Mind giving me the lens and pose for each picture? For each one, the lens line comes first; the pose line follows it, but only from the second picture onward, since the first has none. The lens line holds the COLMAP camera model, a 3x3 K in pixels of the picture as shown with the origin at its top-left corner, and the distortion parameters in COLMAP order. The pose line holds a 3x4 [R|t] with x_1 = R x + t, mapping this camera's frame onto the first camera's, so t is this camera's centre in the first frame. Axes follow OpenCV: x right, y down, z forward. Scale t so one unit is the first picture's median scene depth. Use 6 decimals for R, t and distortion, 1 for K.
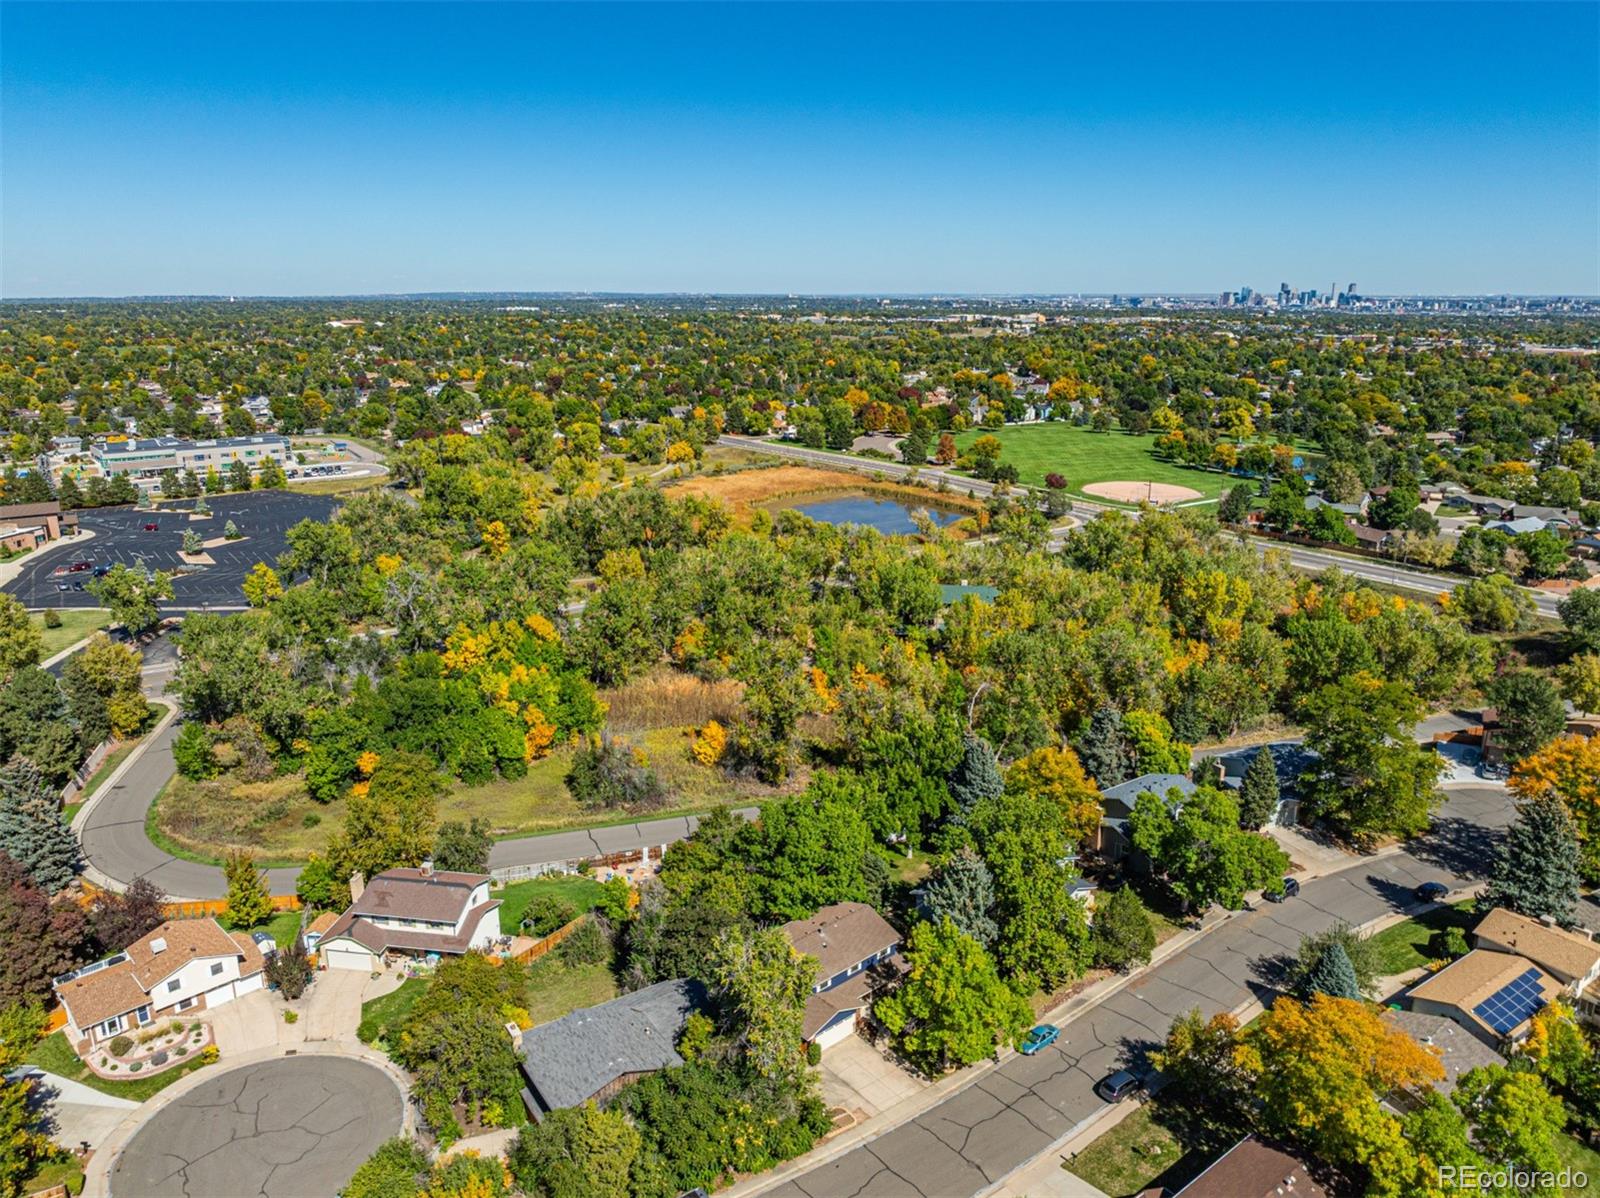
lens RADIAL K [[1129.8, 0, 800.0], [0, 1129.8, 599.0], [0, 0, 1]] dist [-0.042207, 0.000334]
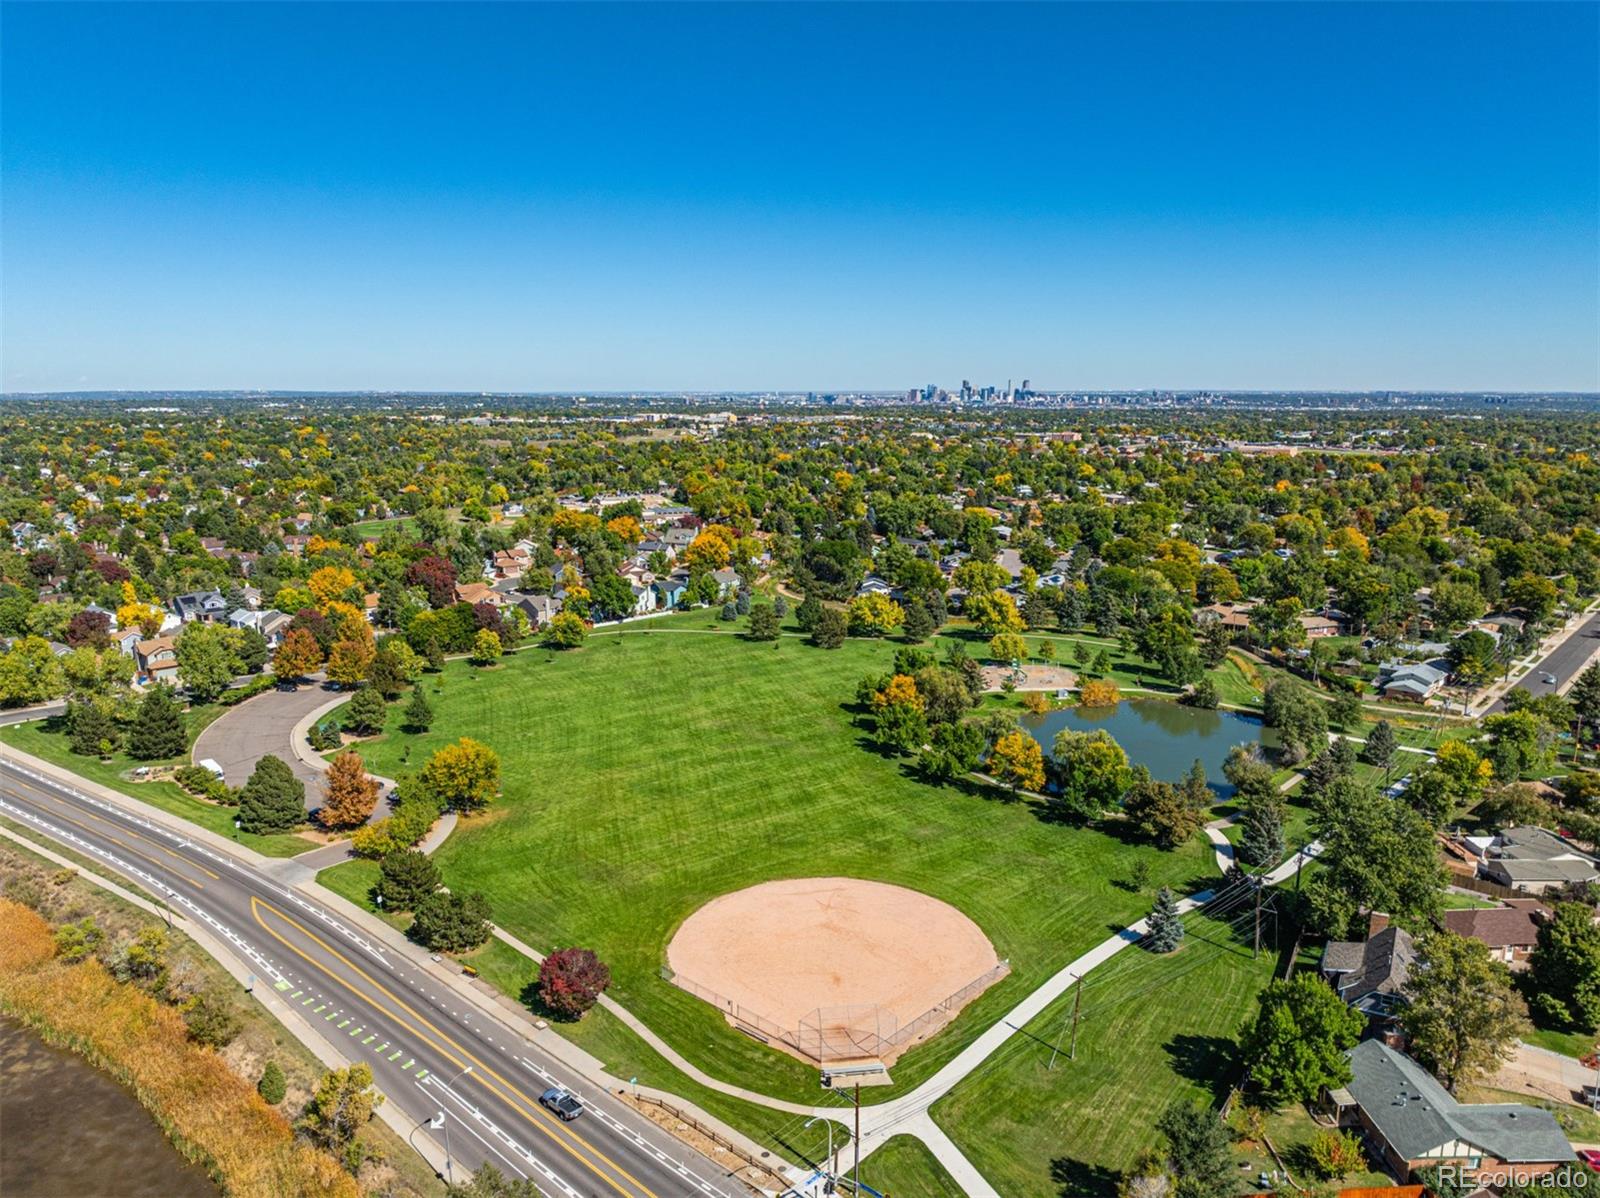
lens RADIAL K [[1129.8, 0, 800.0], [0, 1129.8, 599.0], [0, 0, 1]] dist [-0.042207, 0.000334]
pose [[0.967738, -0.043574, 0.248160, 0.034775], [0.063983, 0.995145, -0.074778, -0.029648], [-0.243697, 0.088244, 0.965828, 0.107606]]
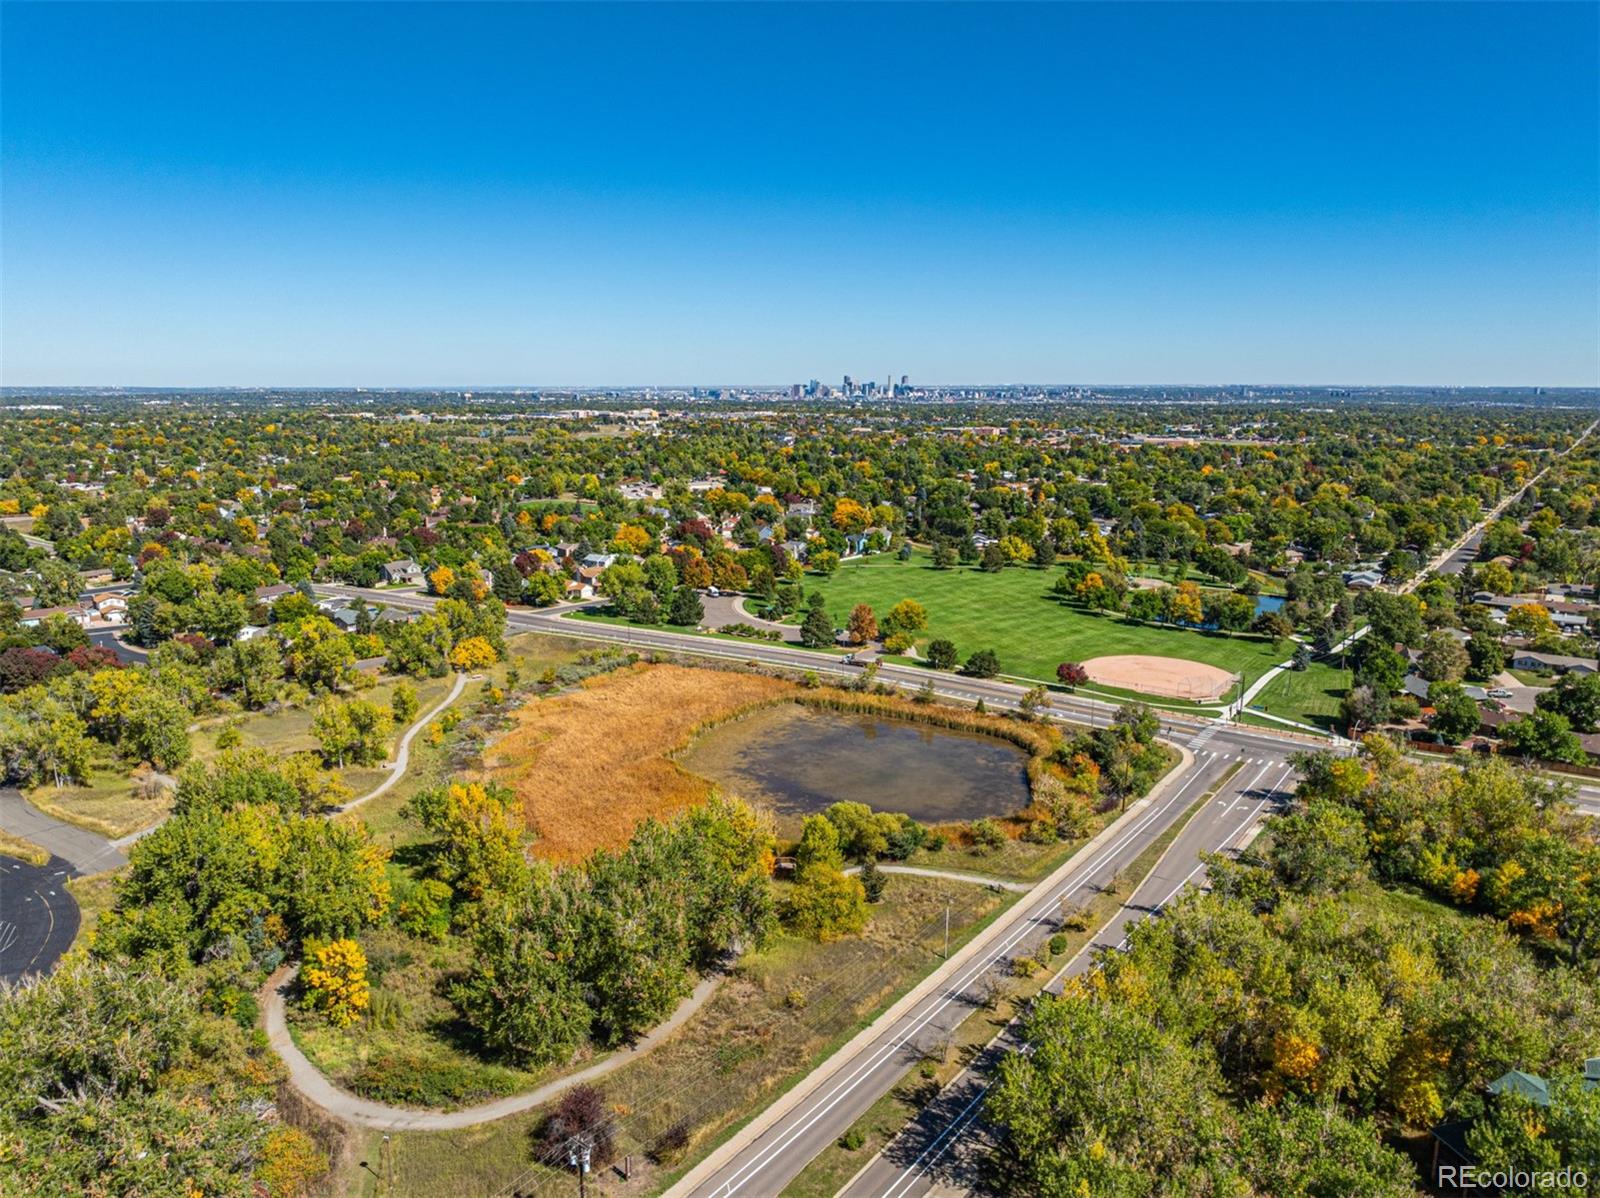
lens RADIAL K [[1129.8, 0, 800.0], [0, 1129.8, 599.0], [0, 0, 1]] dist [-0.042207, 0.000334]
pose [[0.933531, -0.064350, 0.352674, -0.030465], [0.091721, 0.993888, -0.061439, -0.020017], [-0.346564, 0.089703, 0.933727, 0.061466]]
